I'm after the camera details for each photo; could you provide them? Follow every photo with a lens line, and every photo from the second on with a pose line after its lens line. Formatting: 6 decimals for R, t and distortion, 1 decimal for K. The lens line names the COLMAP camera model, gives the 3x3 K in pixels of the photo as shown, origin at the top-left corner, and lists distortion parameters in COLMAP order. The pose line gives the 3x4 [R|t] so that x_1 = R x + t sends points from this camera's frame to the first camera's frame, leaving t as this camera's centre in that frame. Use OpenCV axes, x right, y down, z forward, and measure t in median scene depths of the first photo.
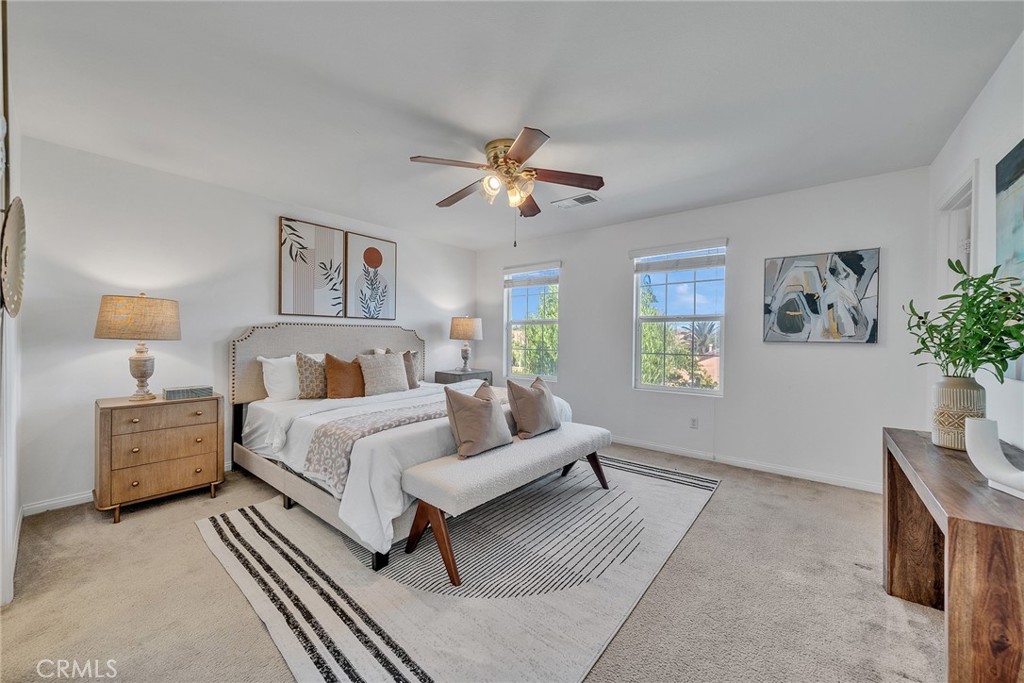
lens RADIAL K [[375.6, 0, 515.5], [0, 375.6, 339.6], [0, 0, 1]] dist [-0.001953, -0.000059]
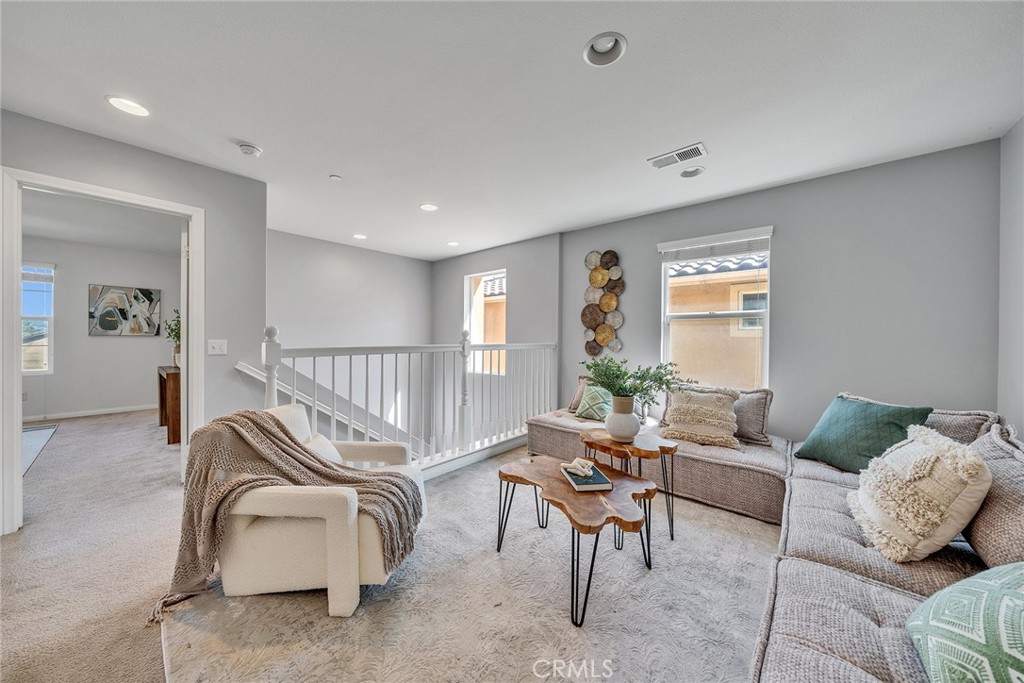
lens RADIAL K [[345.7, 0, 510.3], [0, 345.7, 338.2], [0, 0, 1]] dist [-0.010413, 0.000496]
pose [[0.035200, -0.007737, 0.999350, -0.798247], [0.003955, 0.999963, 0.007603, 0.015372], [-0.999372, 0.003685, 0.035229, -0.933562]]
